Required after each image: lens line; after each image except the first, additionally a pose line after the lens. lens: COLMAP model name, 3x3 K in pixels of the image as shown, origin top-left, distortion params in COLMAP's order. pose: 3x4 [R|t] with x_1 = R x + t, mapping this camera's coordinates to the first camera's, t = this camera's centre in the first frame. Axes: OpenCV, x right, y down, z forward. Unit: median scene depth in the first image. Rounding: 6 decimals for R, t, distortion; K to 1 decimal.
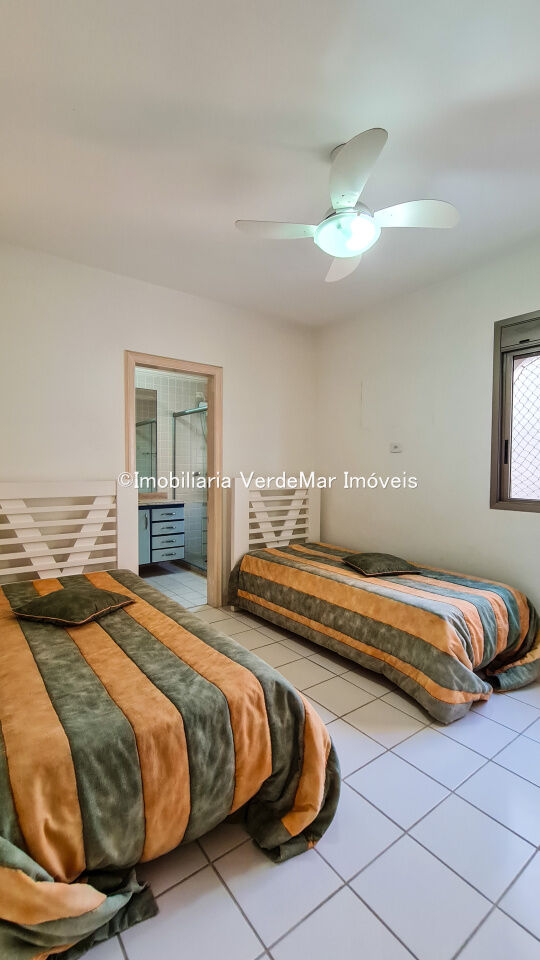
lens RADIAL K [[423.8, 0, 274.9], [0, 423.8, 477.4], [0, 0, 1]] dist [0.000070, -0.000400]
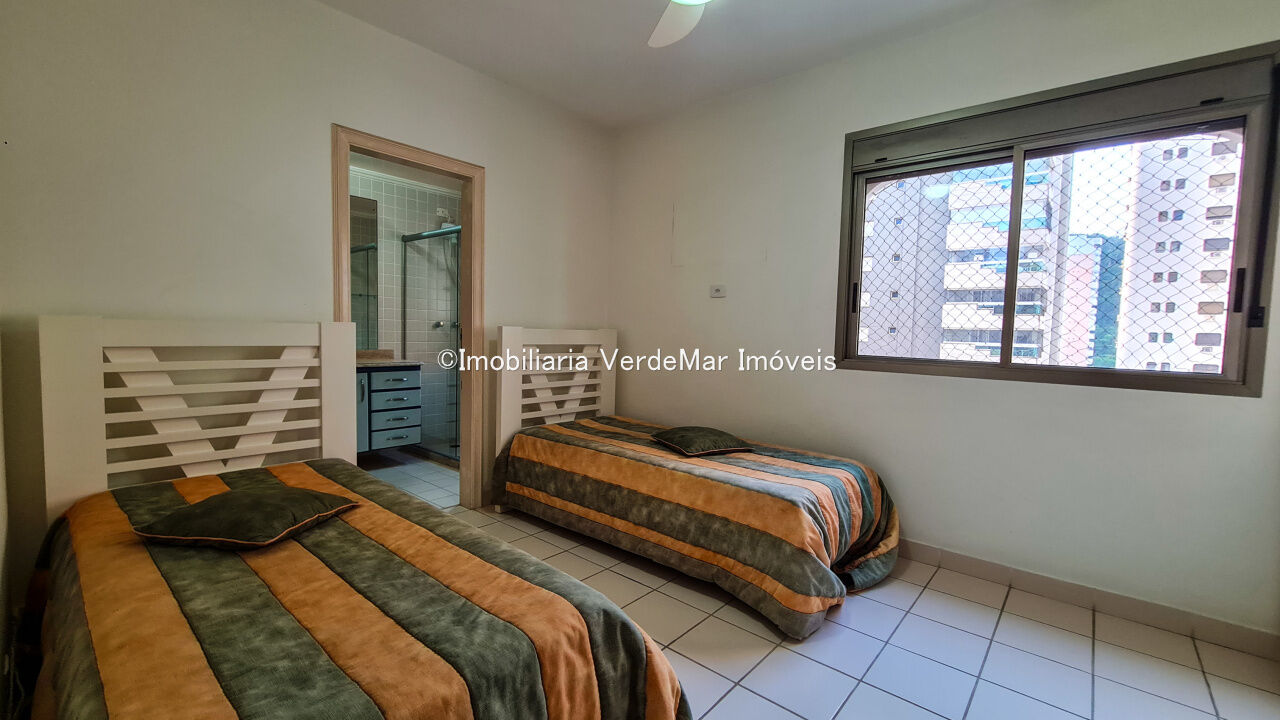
lens RADIAL K [[534.2, 0, 650.3], [0, 534.2, 356.6], [0, 0, 1]] dist [-0.000079, -0.000930]
pose [[0.976006, 0.007193, 0.217626, -0.062123], [-0.013430, 0.999540, 0.027195, 0.032027], [-0.217330, -0.029465, 0.975653, 0.095676]]
